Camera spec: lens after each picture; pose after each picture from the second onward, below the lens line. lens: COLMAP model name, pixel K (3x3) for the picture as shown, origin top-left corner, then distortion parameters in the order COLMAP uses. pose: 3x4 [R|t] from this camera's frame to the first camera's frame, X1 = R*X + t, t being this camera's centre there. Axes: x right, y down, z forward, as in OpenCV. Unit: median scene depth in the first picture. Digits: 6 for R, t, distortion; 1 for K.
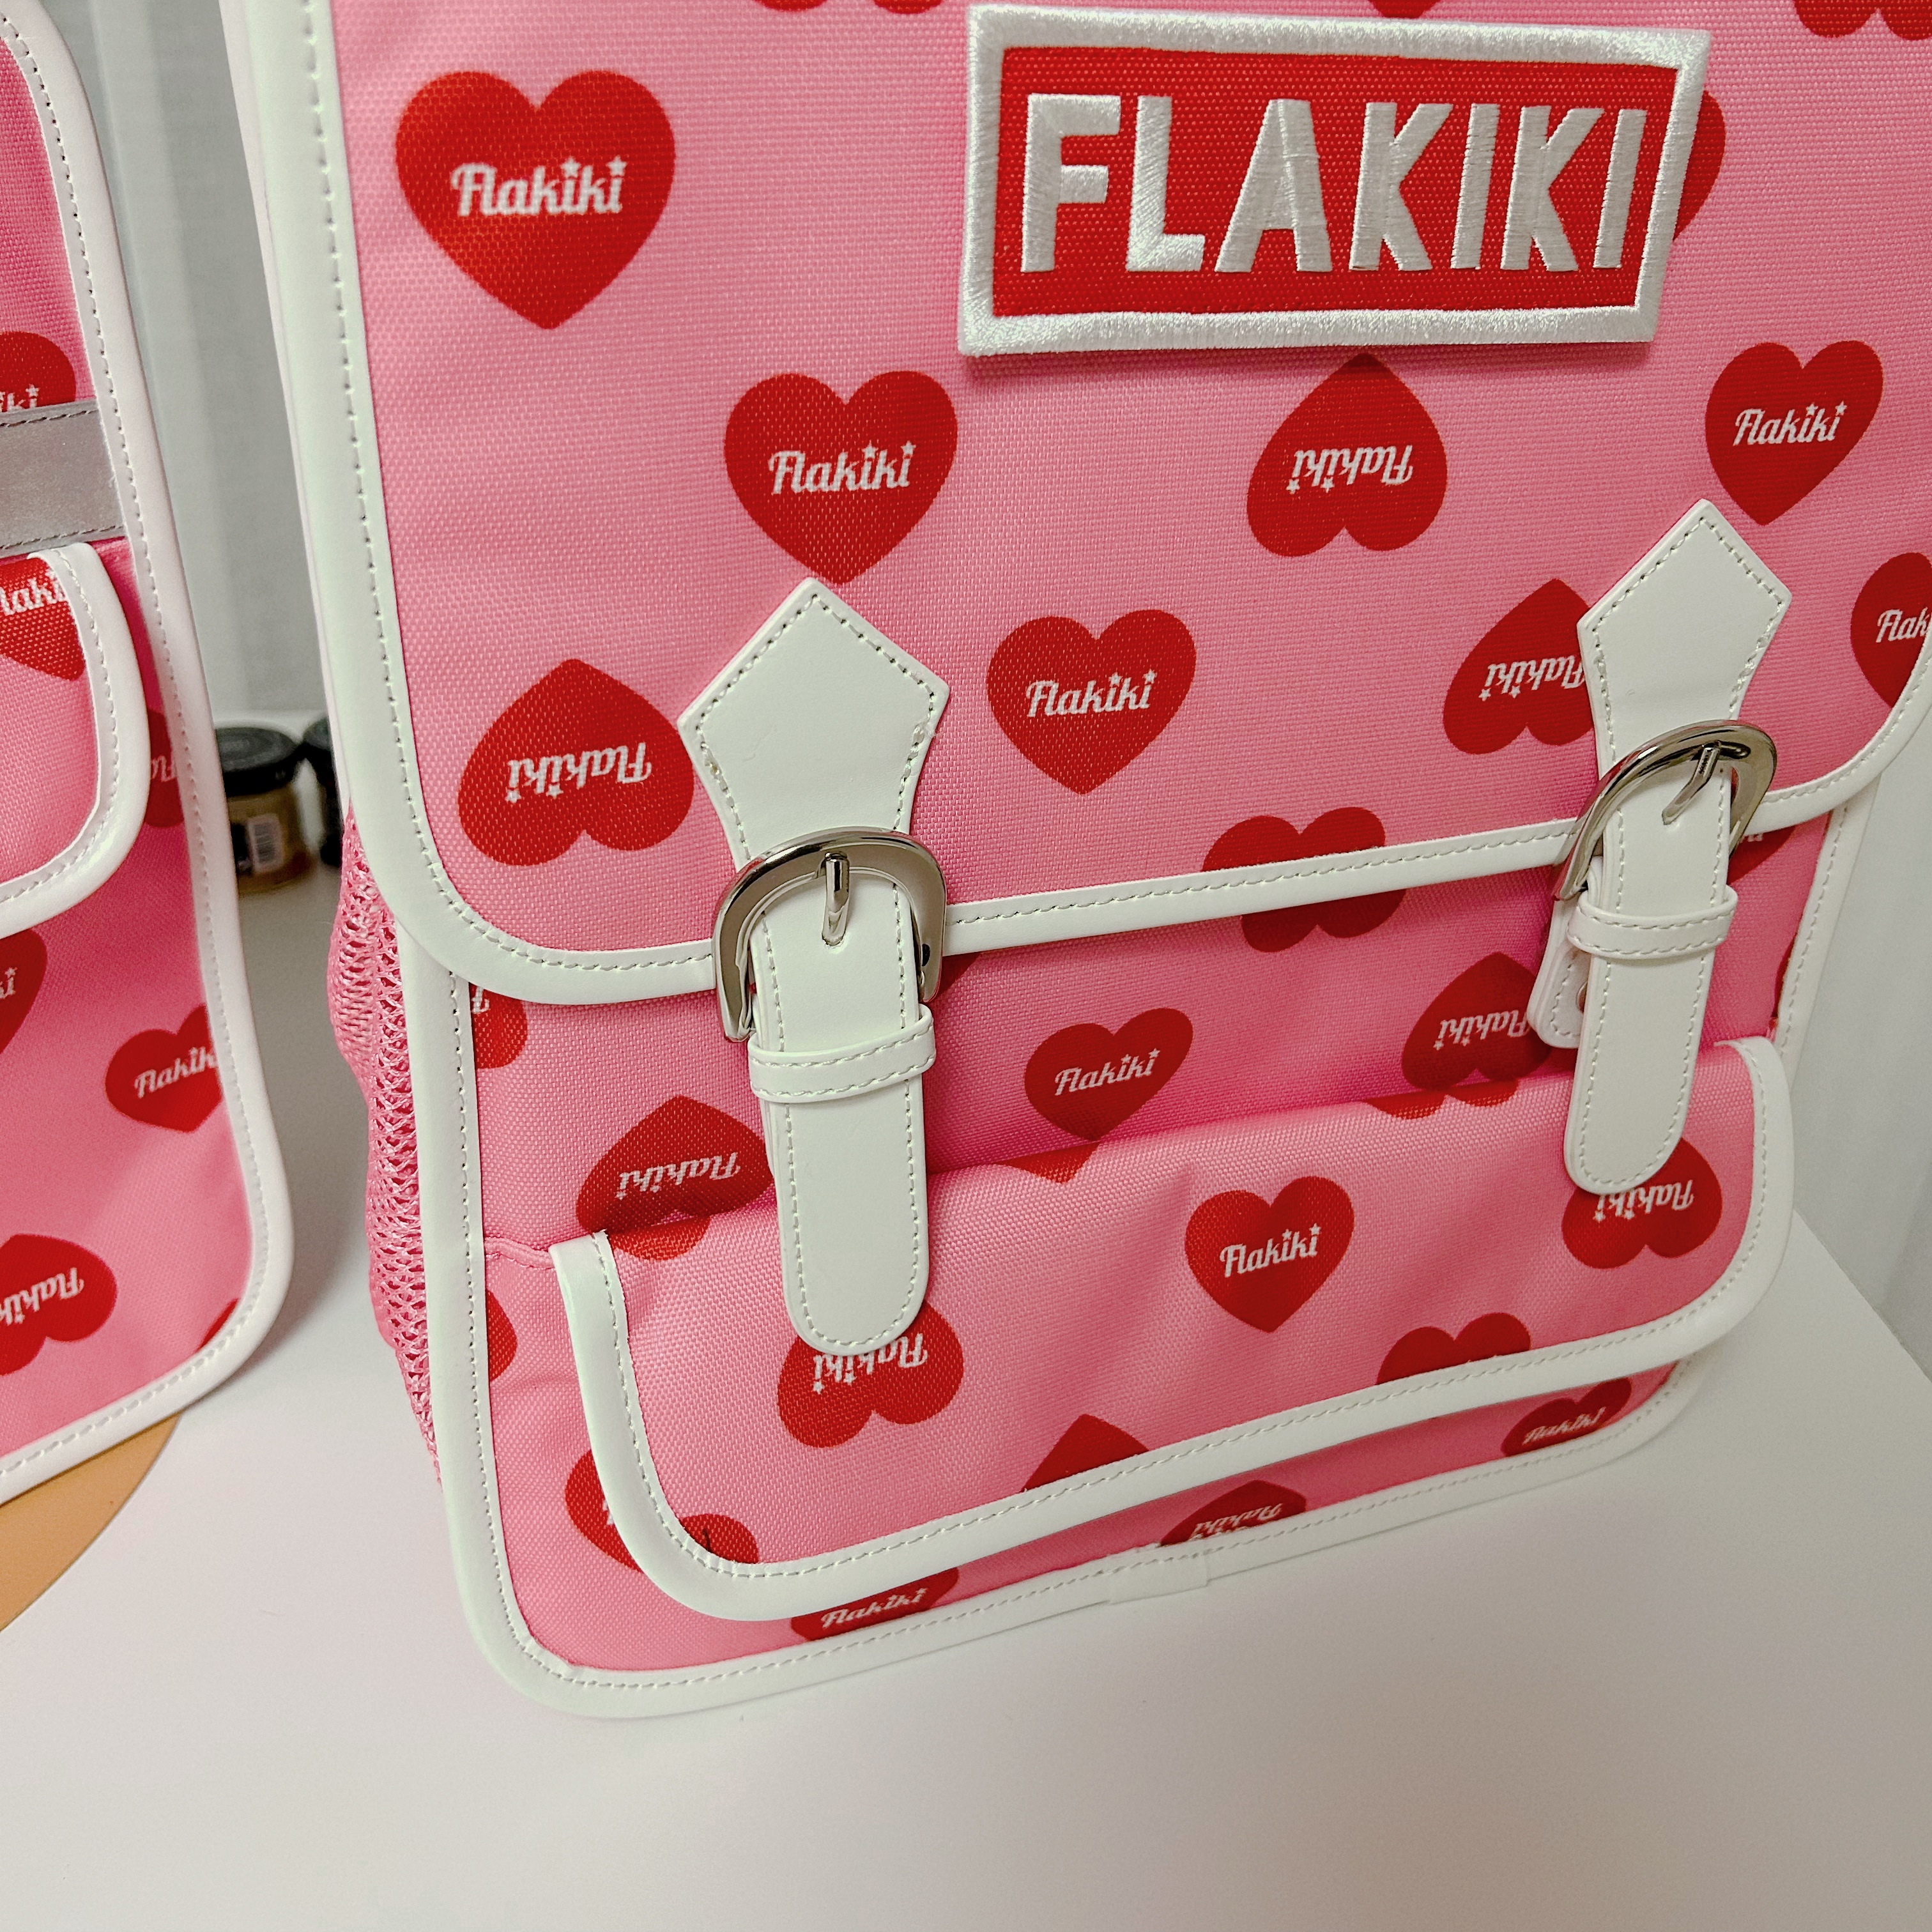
lens RADIAL K [[1923.7, 0, 966.0], [0, 1923.7, 966.0], [0, 0, 1]] dist [0.102664, -0.264704]
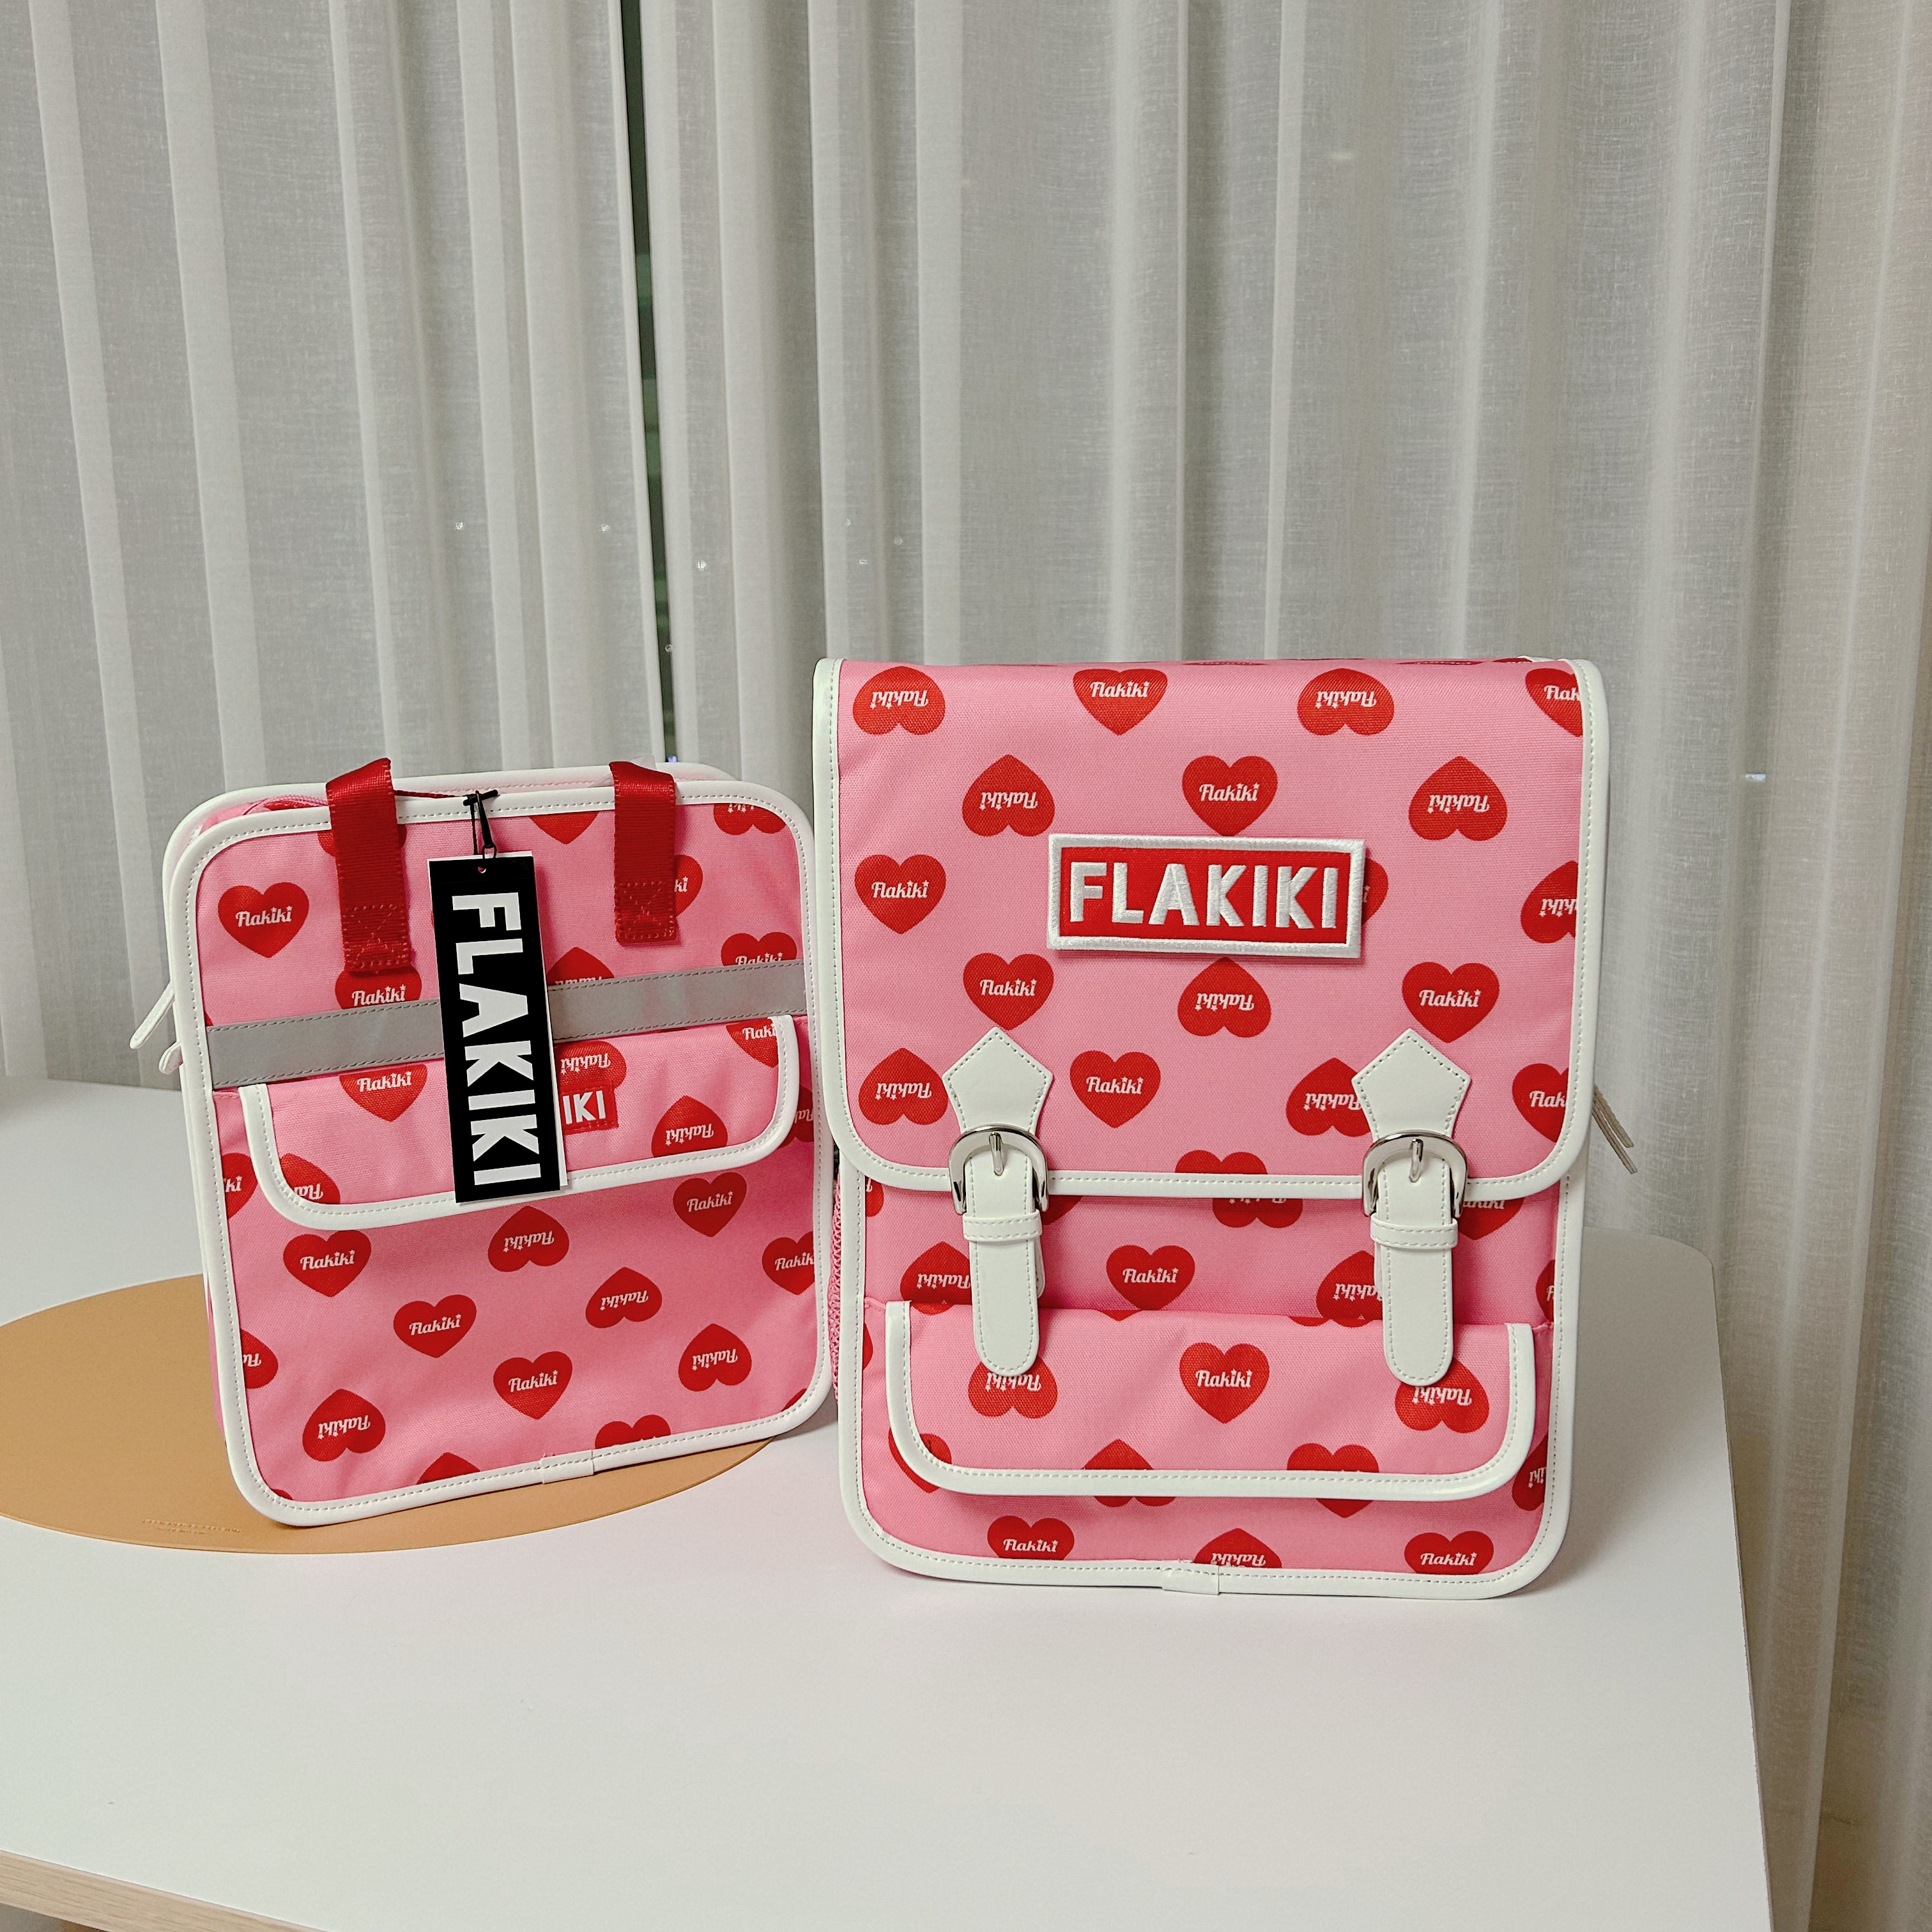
lens RADIAL K [[1774.1, 0, 966.0], [0, 1774.1, 966.0], [0, 0, 1]] dist [0.003163, 0.020369]
pose [[0.906545, 0.042709, -0.419942, 0.824024], [-0.172284, 0.945667, -0.275740, 0.363455], [0.385349, 0.322320, 0.864648, -1.044683]]
